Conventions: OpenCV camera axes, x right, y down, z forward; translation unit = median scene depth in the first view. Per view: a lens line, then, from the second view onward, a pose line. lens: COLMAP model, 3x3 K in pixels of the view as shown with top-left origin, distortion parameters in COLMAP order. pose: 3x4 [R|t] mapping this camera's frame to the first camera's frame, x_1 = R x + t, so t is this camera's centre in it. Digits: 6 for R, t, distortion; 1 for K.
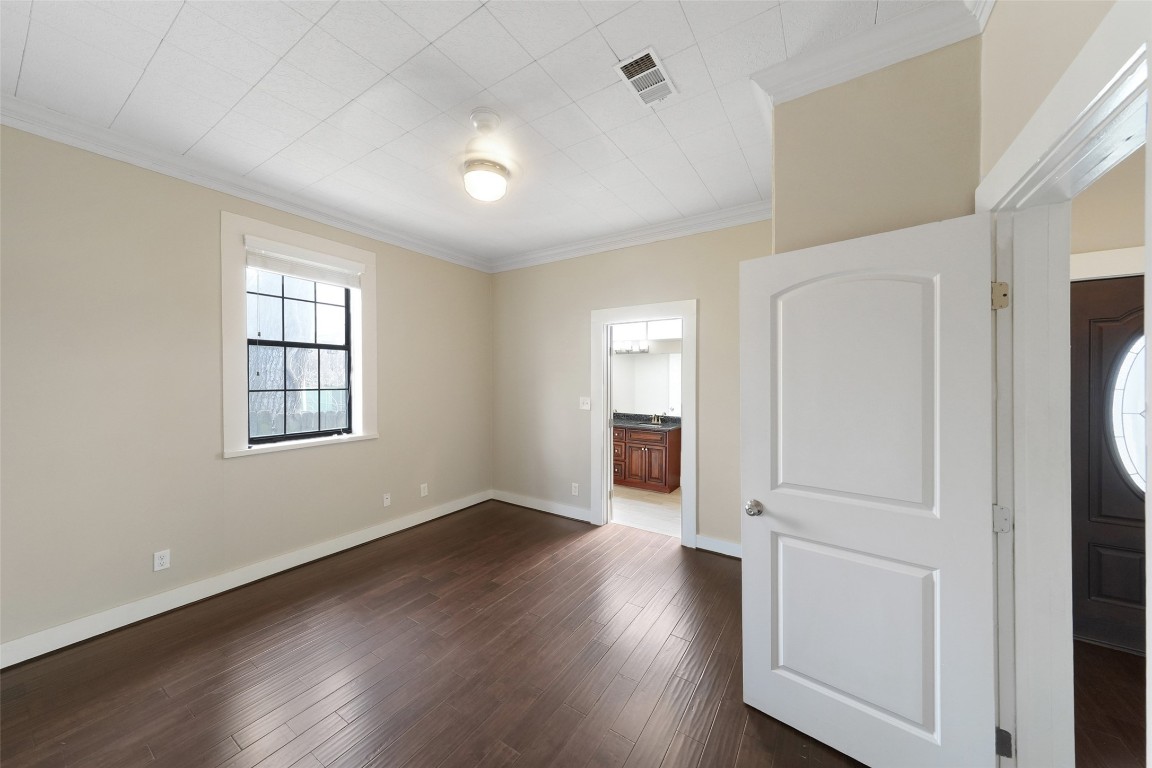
lens RADIAL K [[389.3, 0, 568.4], [0, 389.3, 377.4], [0, 0, 1]] dist [-0.002239, 0.000109]
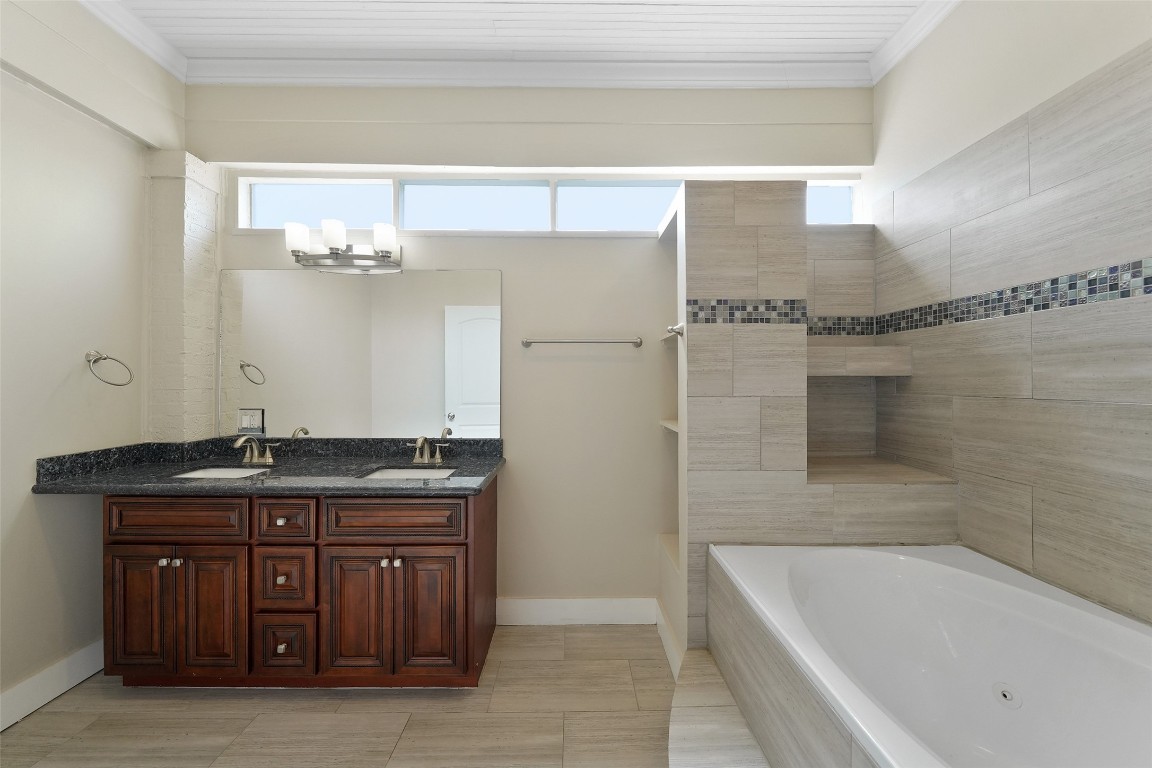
lens RADIAL K [[389.3, 0, 567.7], [0, 389.3, 386.3], [0, 0, 1]] dist [-0.002239, 0.000109]
pose [[0.815366, -0.002581, 0.578940, 0.138563], [0.000184, 0.999991, 0.004199, 0.053630], [-0.578946, -0.003317, 0.815359, 0.702817]]
